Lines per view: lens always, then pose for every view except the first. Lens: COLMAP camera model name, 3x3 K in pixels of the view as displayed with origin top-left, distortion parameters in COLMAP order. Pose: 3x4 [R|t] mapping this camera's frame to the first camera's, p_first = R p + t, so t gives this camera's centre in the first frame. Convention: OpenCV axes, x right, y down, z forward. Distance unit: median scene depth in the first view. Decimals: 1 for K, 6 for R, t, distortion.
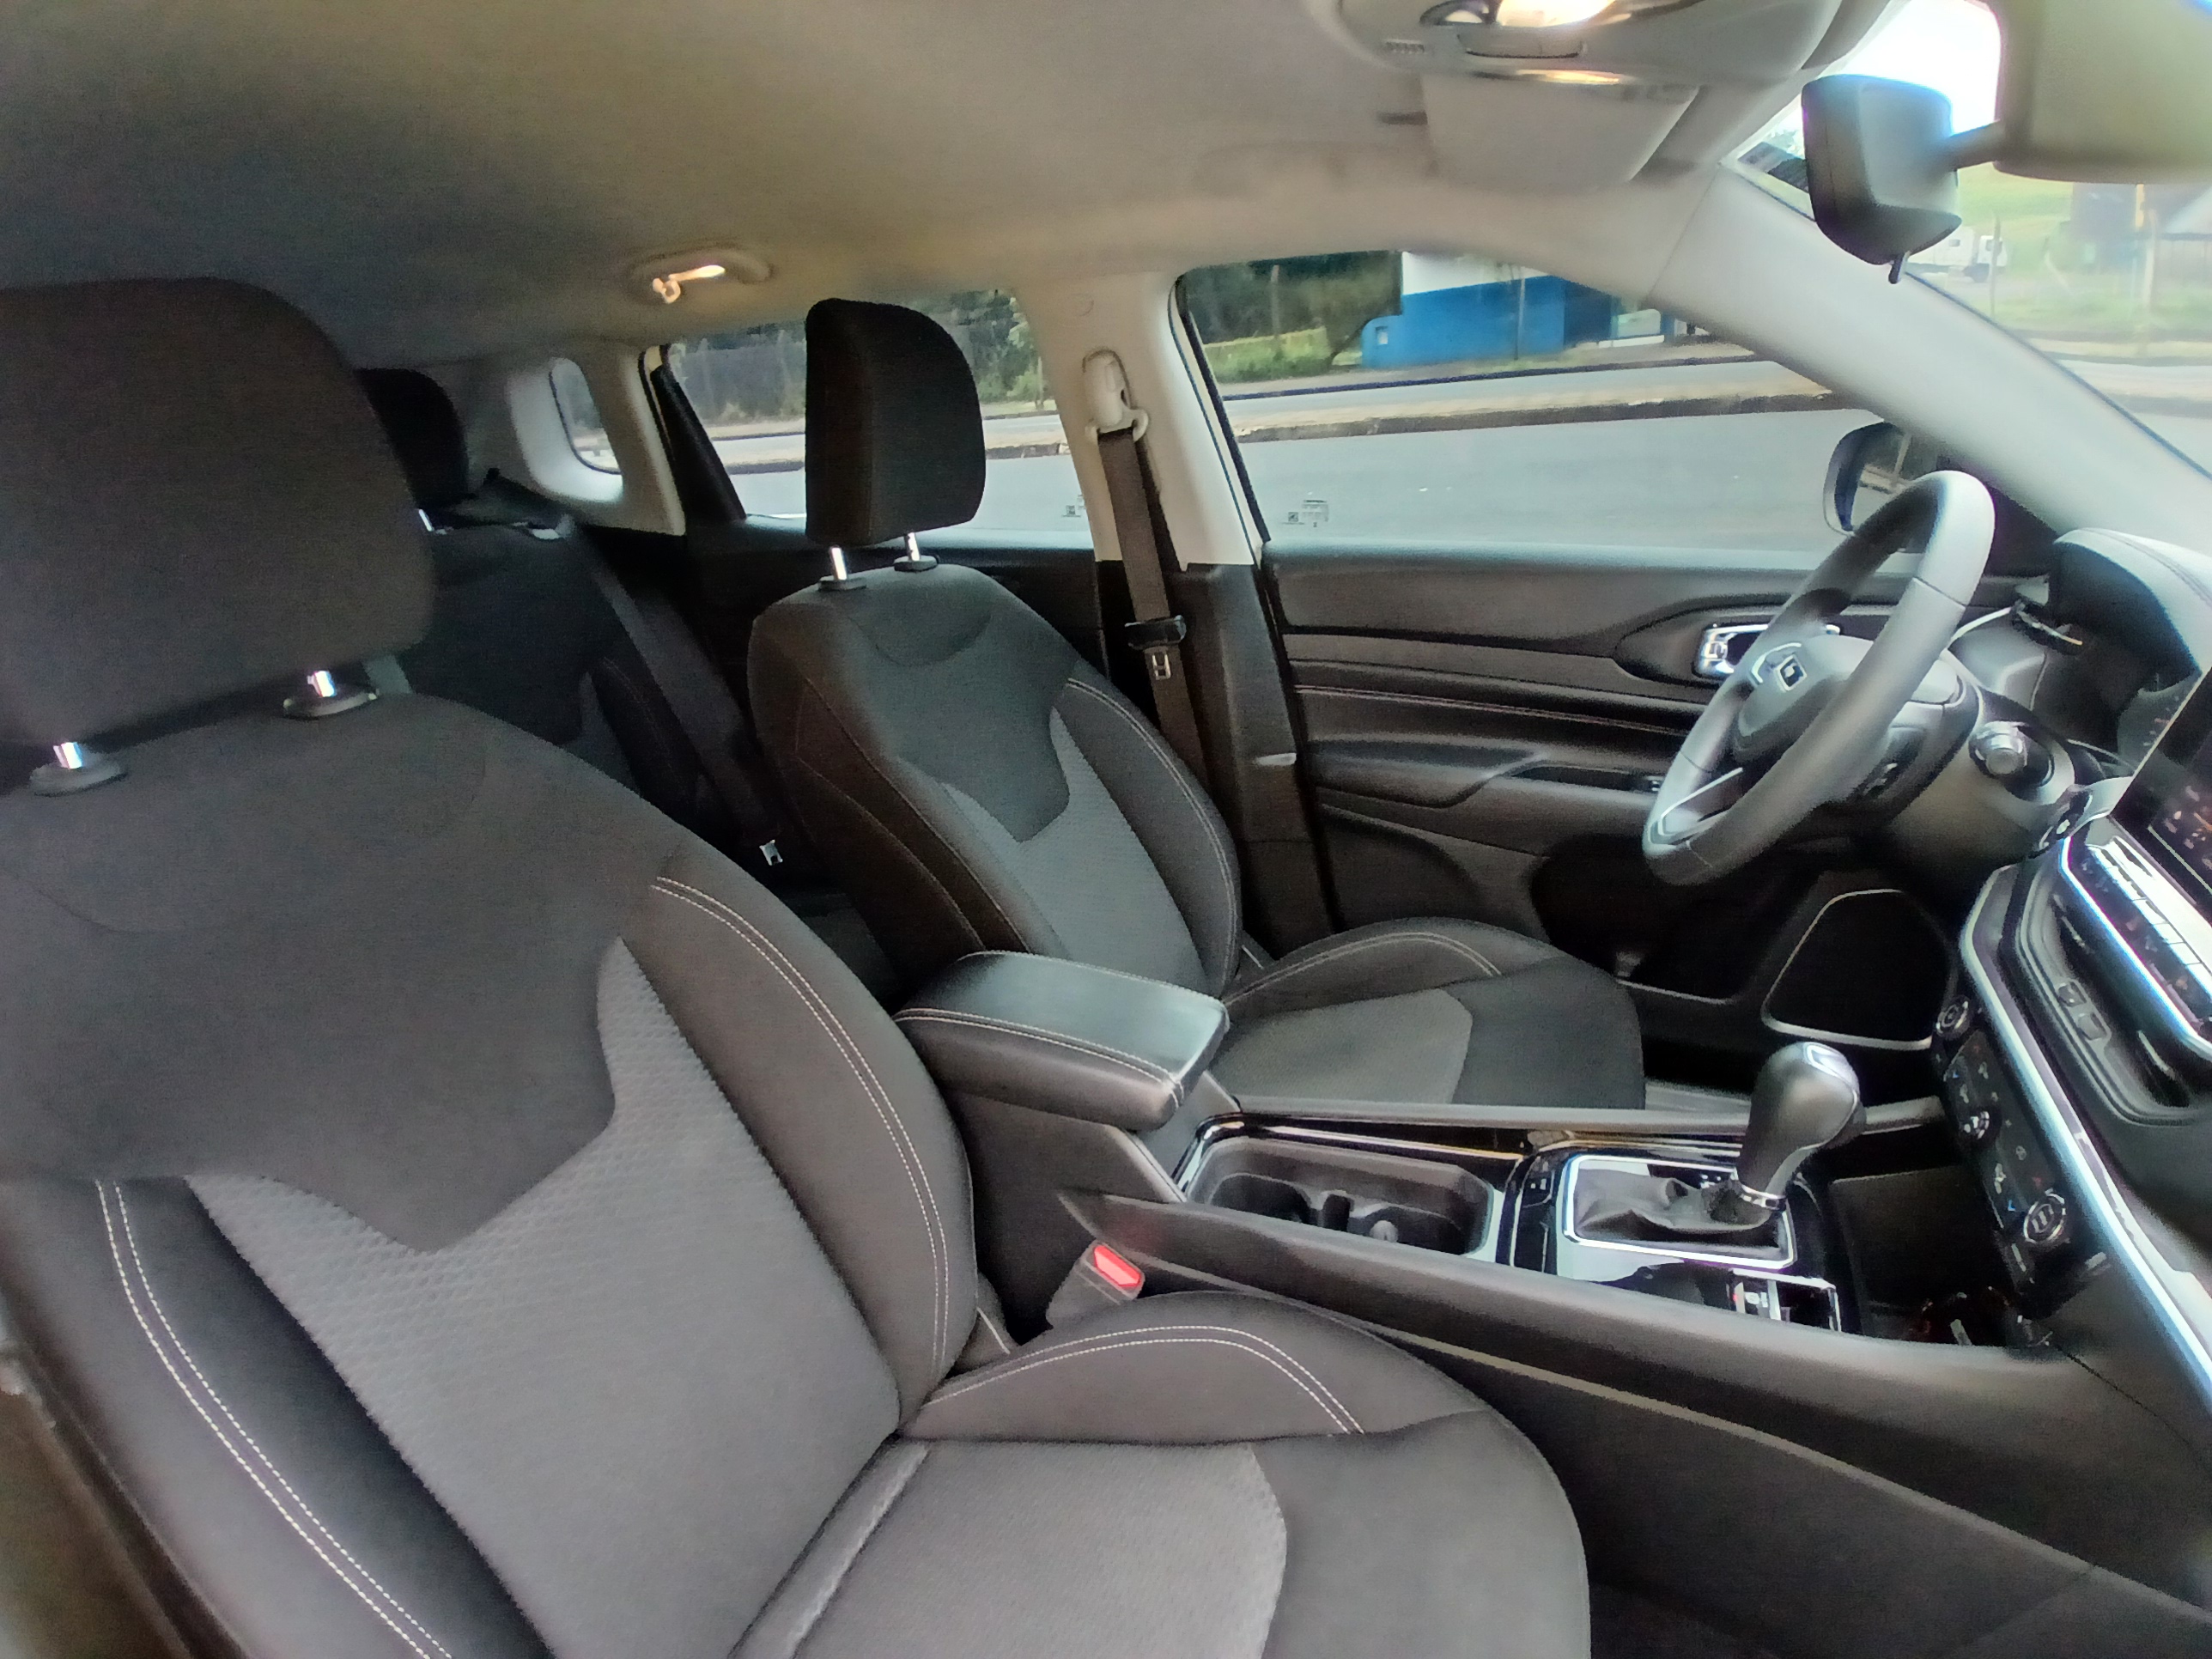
lens RADIAL K [[1112.3, 0, 1106.0], [0, 1112.3, 829.5], [0, 0, 1]] dist [-0.001538, -0.022797]
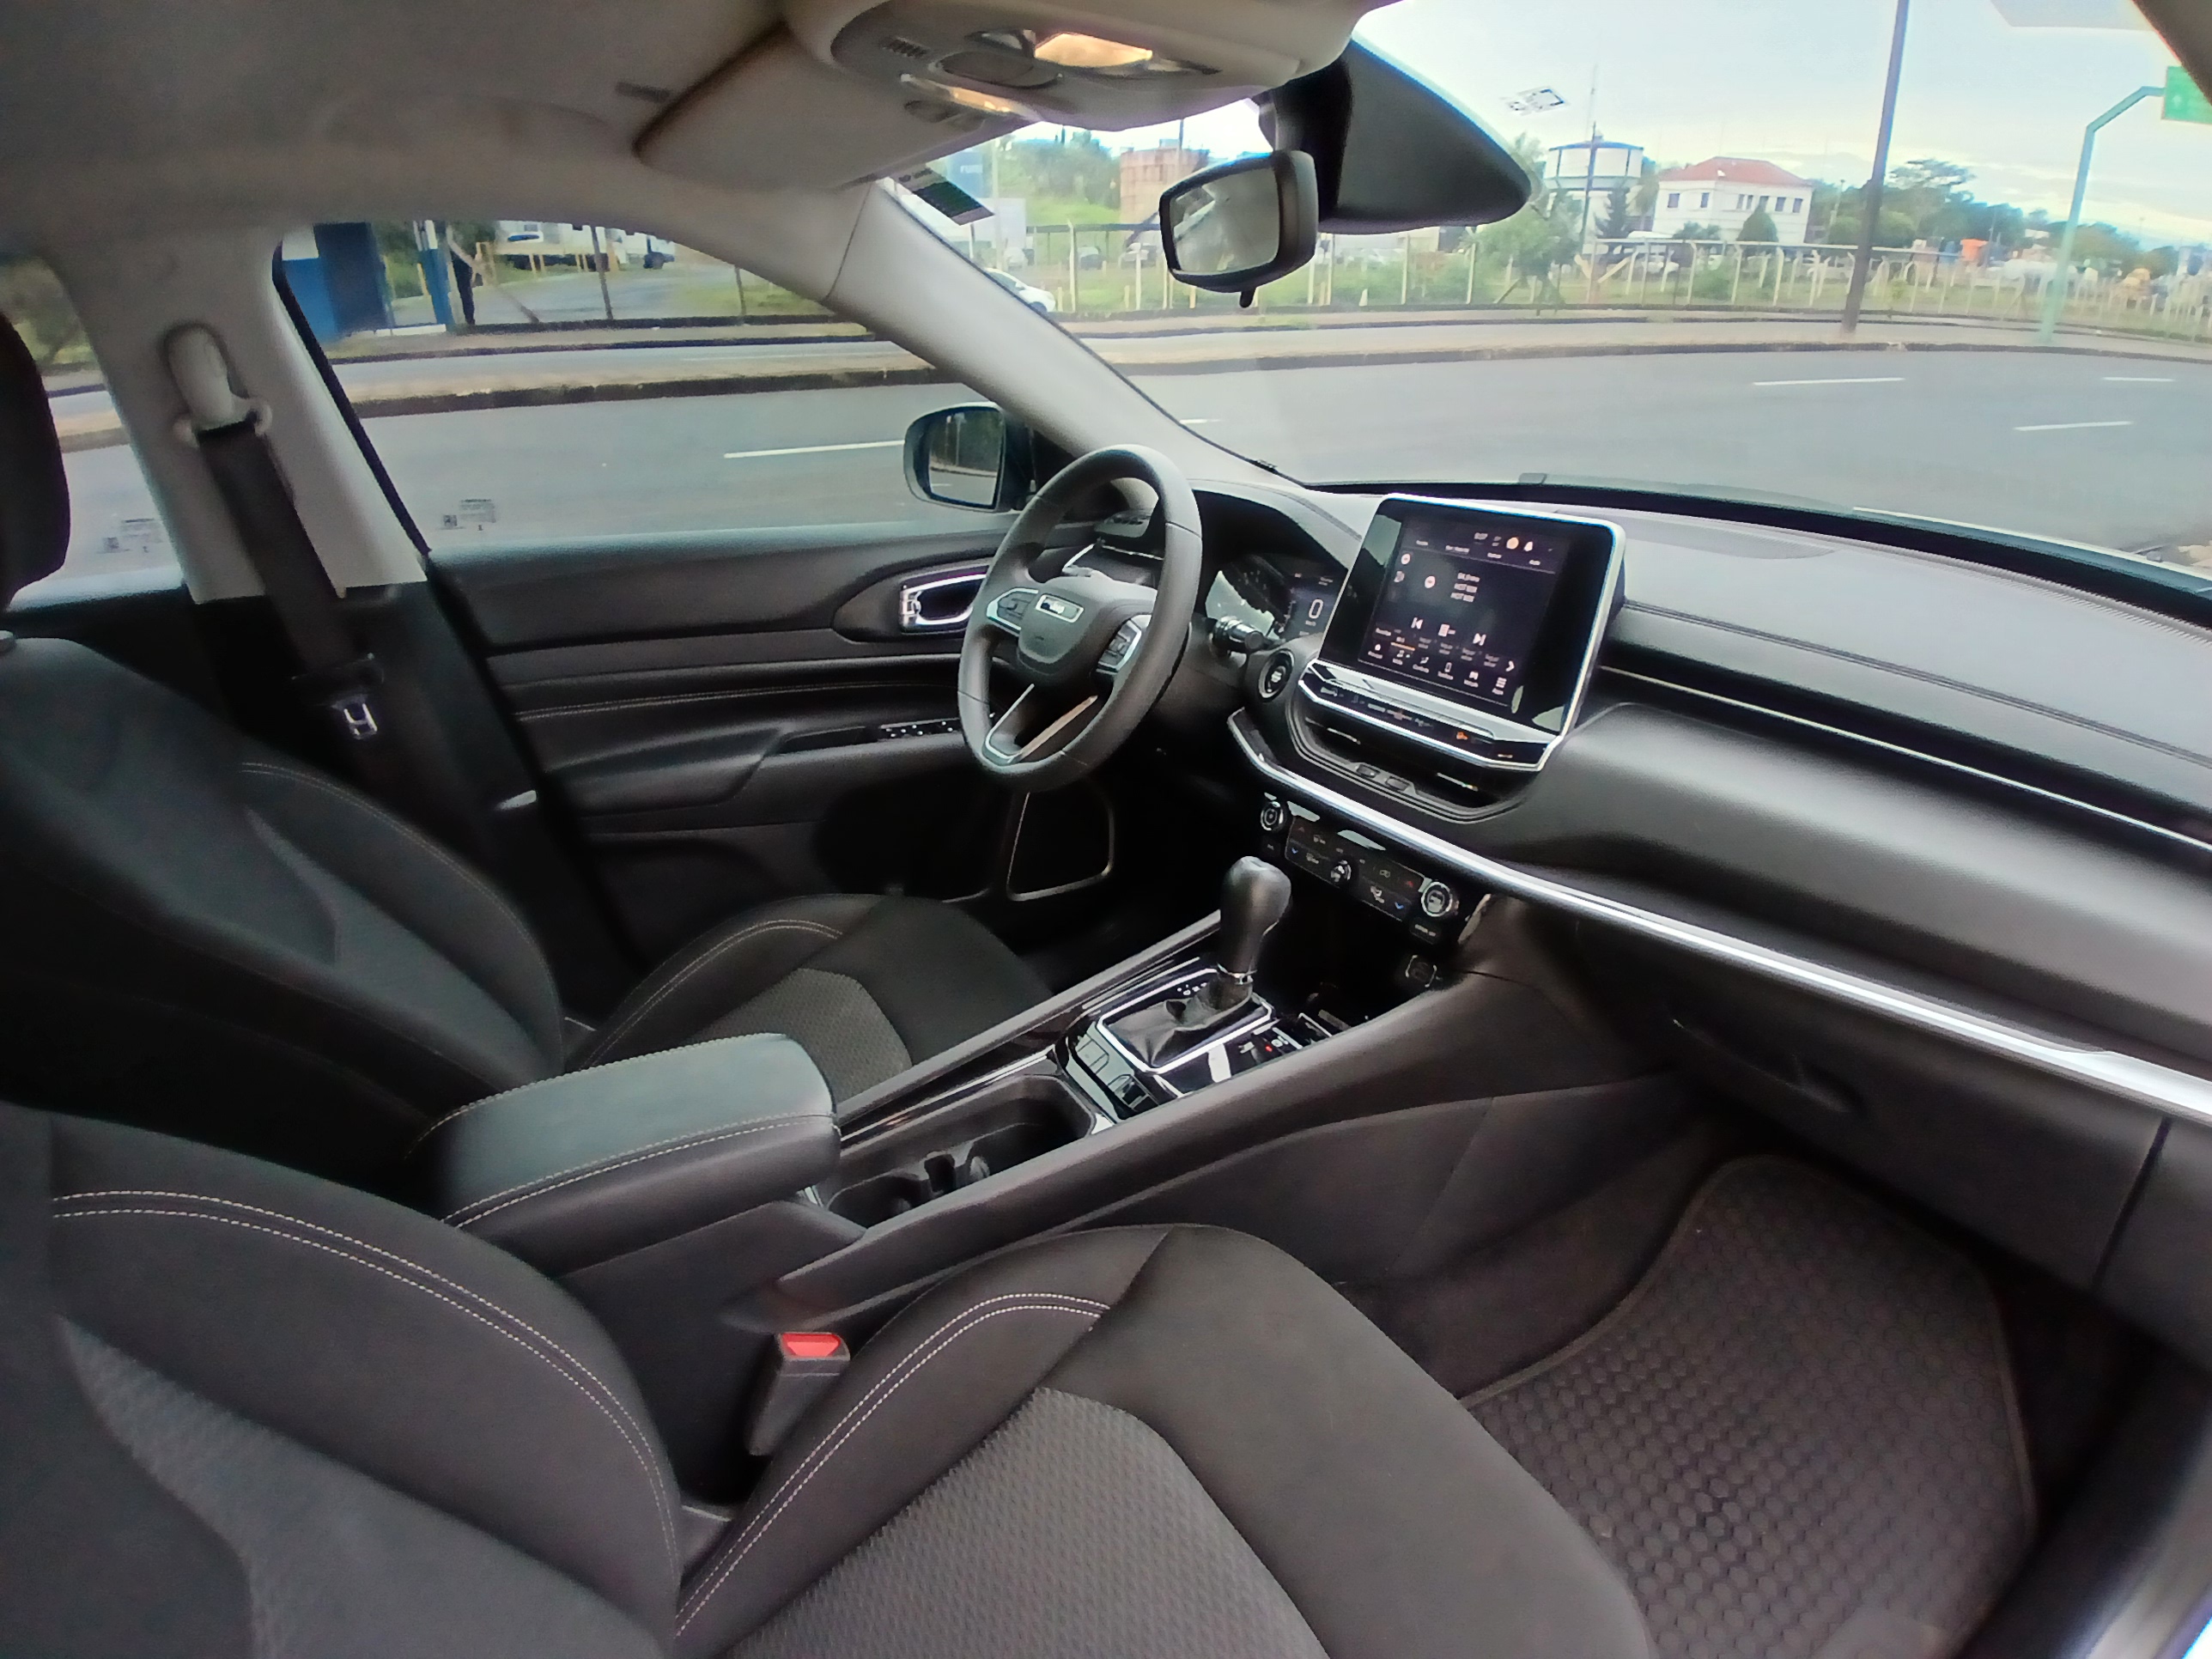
lens RADIAL K [[1119.6, 0, 1080.9], [0, 1119.6, 852.8], [0, 0, 1]] dist [0.000901, -0.040873]
pose [[0.587028, -0.286542, 0.757161, -0.299654], [0.269087, 0.951152, 0.151334, -0.044988], [-0.763539, 0.114905, 0.635457, 0.142296]]
